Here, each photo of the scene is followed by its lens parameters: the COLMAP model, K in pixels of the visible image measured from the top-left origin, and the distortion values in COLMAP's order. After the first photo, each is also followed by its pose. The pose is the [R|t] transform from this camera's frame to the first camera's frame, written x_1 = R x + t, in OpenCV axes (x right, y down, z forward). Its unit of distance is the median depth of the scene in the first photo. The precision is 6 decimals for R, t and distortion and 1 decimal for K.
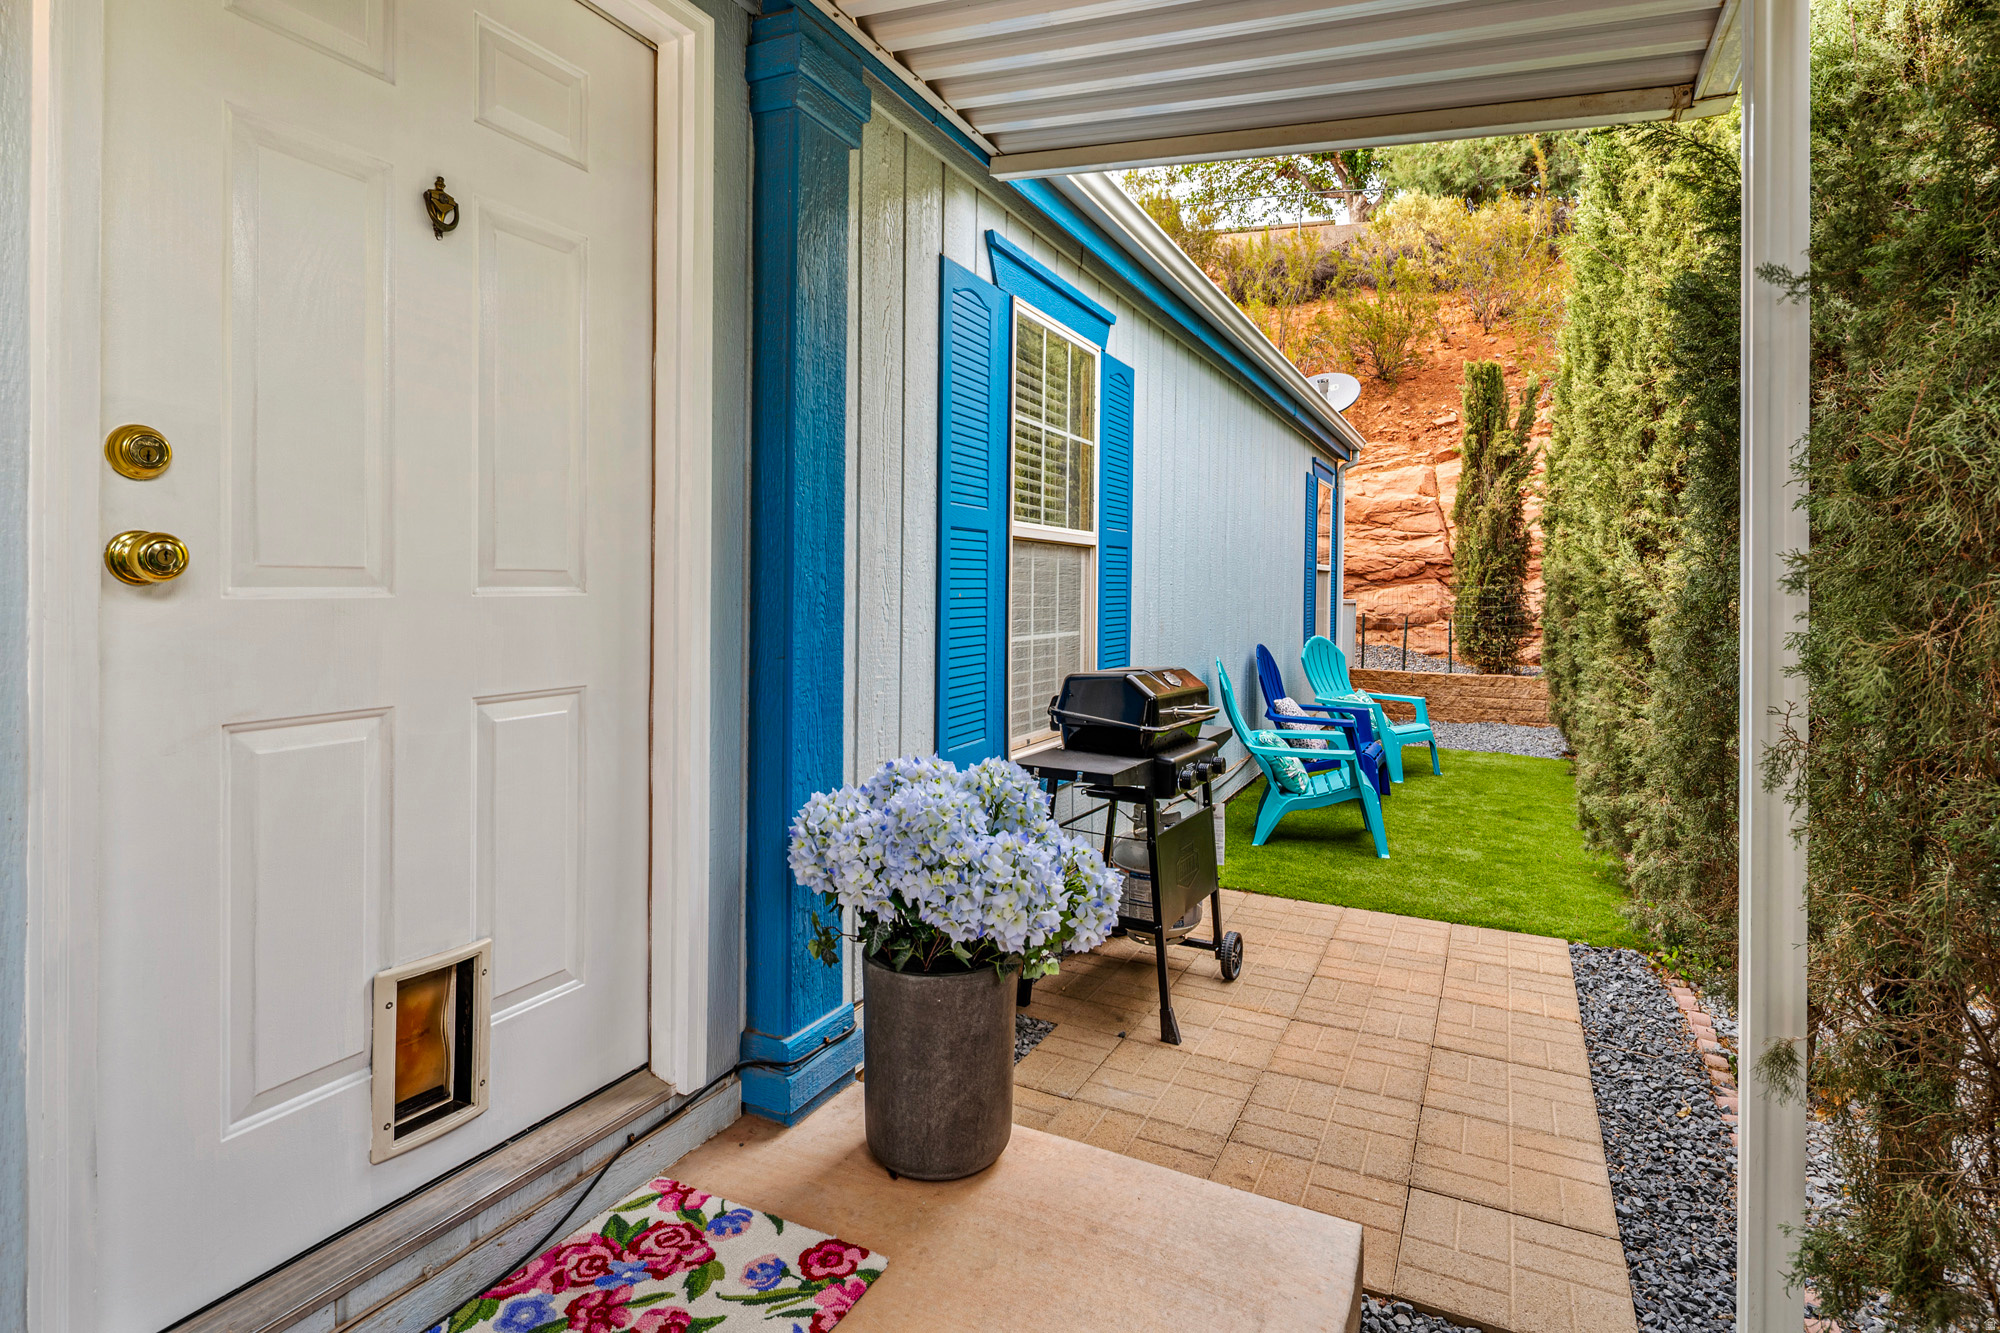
lens RADIAL K [[1001.0, 0, 1005.5], [0, 1001.0, 597.7], [0, 0, 1]] dist [0.002507, 0.000863]
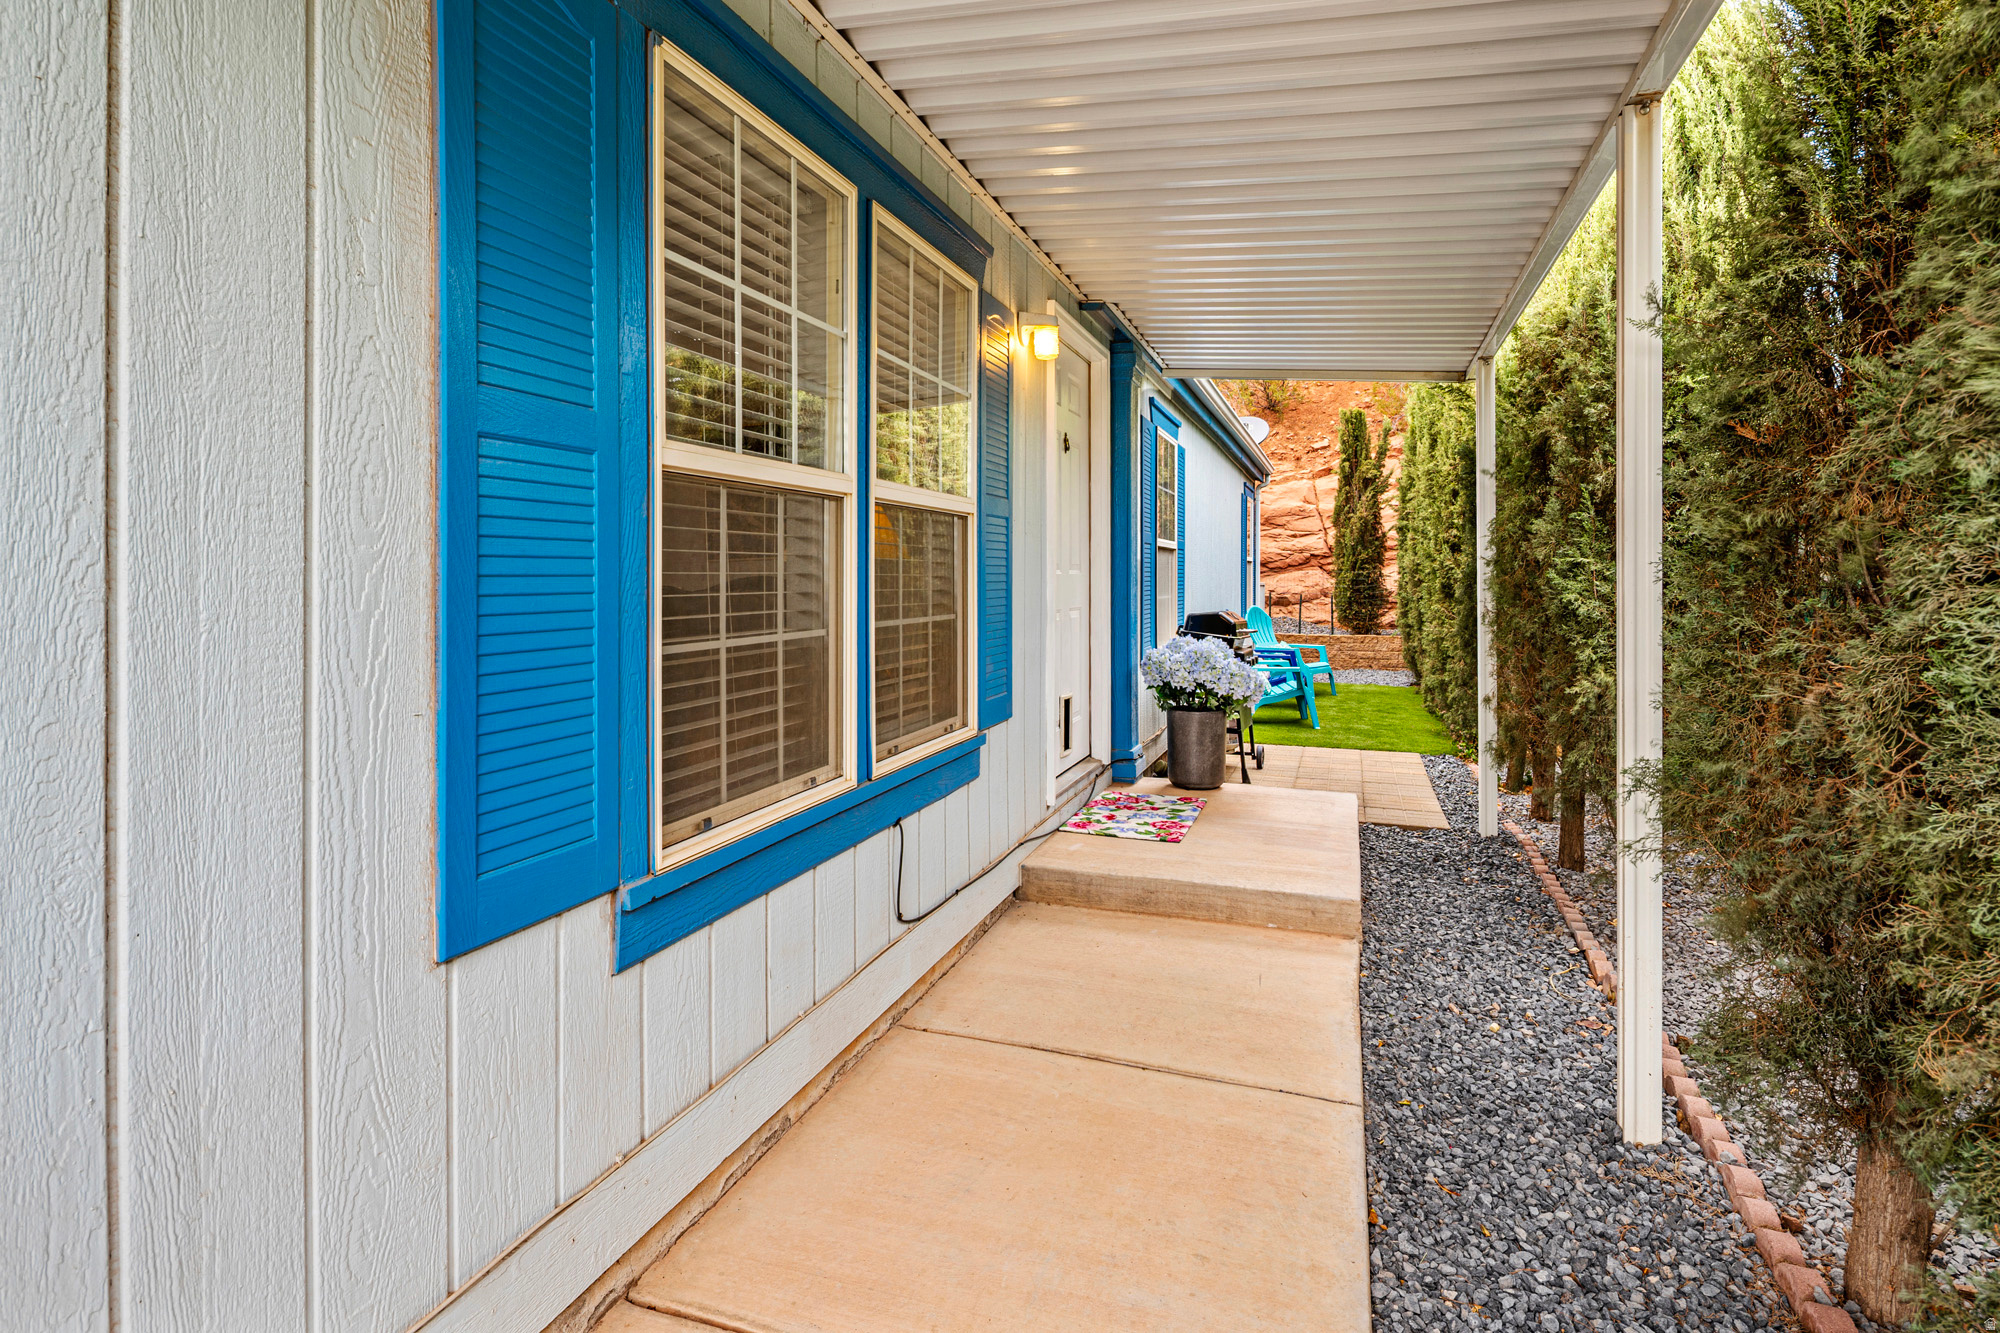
lens RADIAL K [[982.3, 0, 1001.7], [0, 982.3, 594.5], [0, 0, 1]] dist [0.001062, -0.000890]
pose [[0.992601, -0.013450, 0.120675, -0.290497], [0.012892, 0.999902, 0.005407, 0.011340], [-0.120736, -0.003811, 0.992677, -0.490482]]
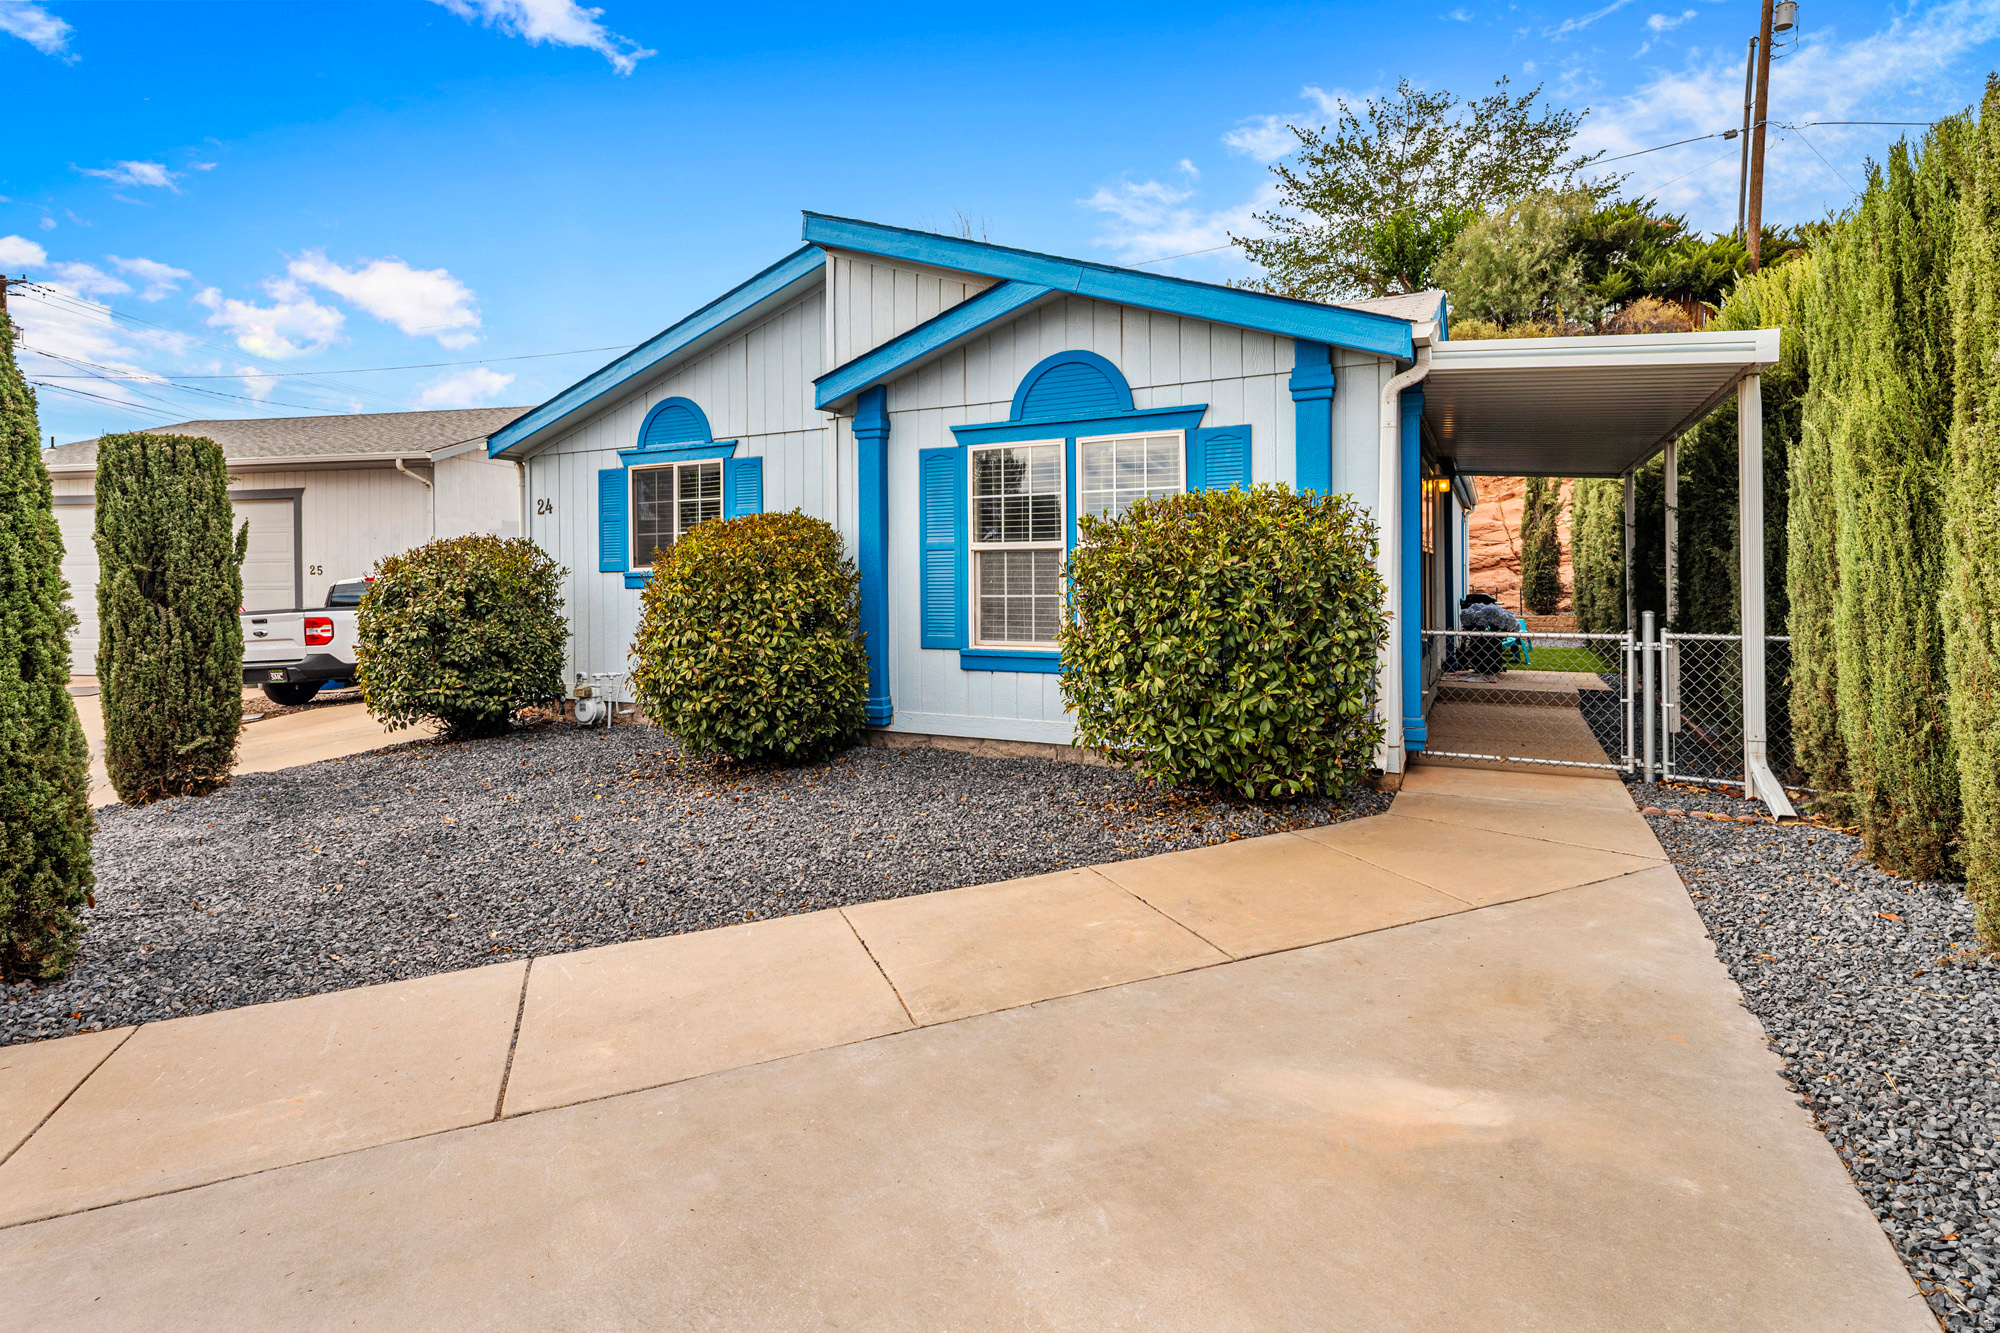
lens RADIAL K [[982.3, 0, 1001.7], [0, 982.3, 594.5], [0, 0, 1]] dist [0.001062, -0.000890]
pose [[0.999675, -0.025268, -0.003381, -0.946168], [0.025267, 0.999681, -0.000235, 0.014962], [0.003386, 0.000150, 0.999994, -1.544765]]
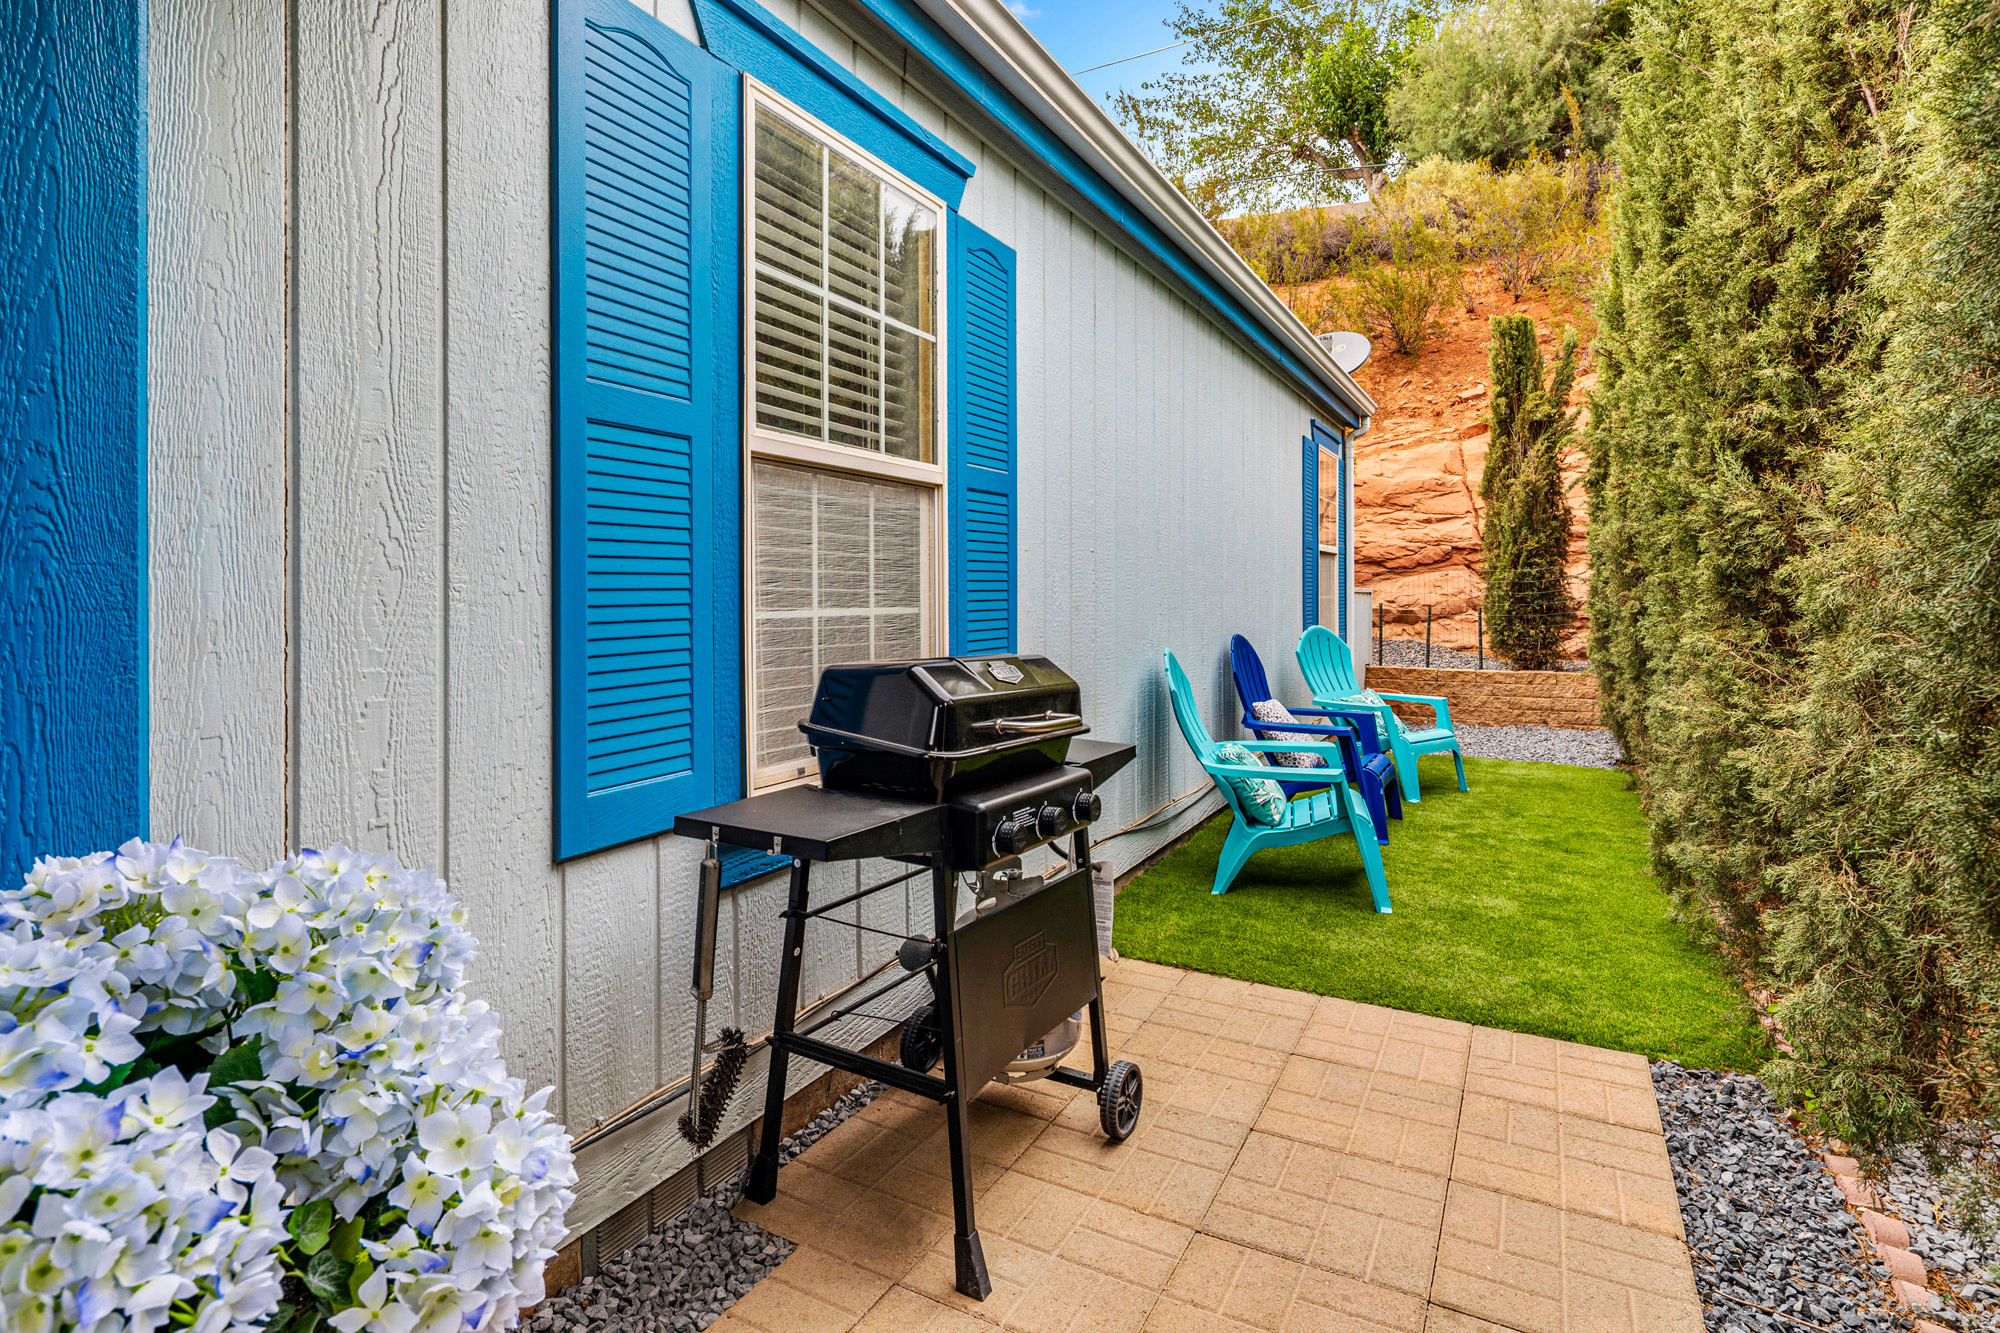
lens RADIAL K [[982.3, 0, 1001.7], [0, 982.3, 594.5], [0, 0, 1]] dist [0.001062, -0.000890]
pose [[0.999030, -0.015495, -0.041213, 0.103421], [0.015057, 0.999827, -0.010919, 0.021247], [0.041375, 0.010288, 0.999091, 0.206944]]
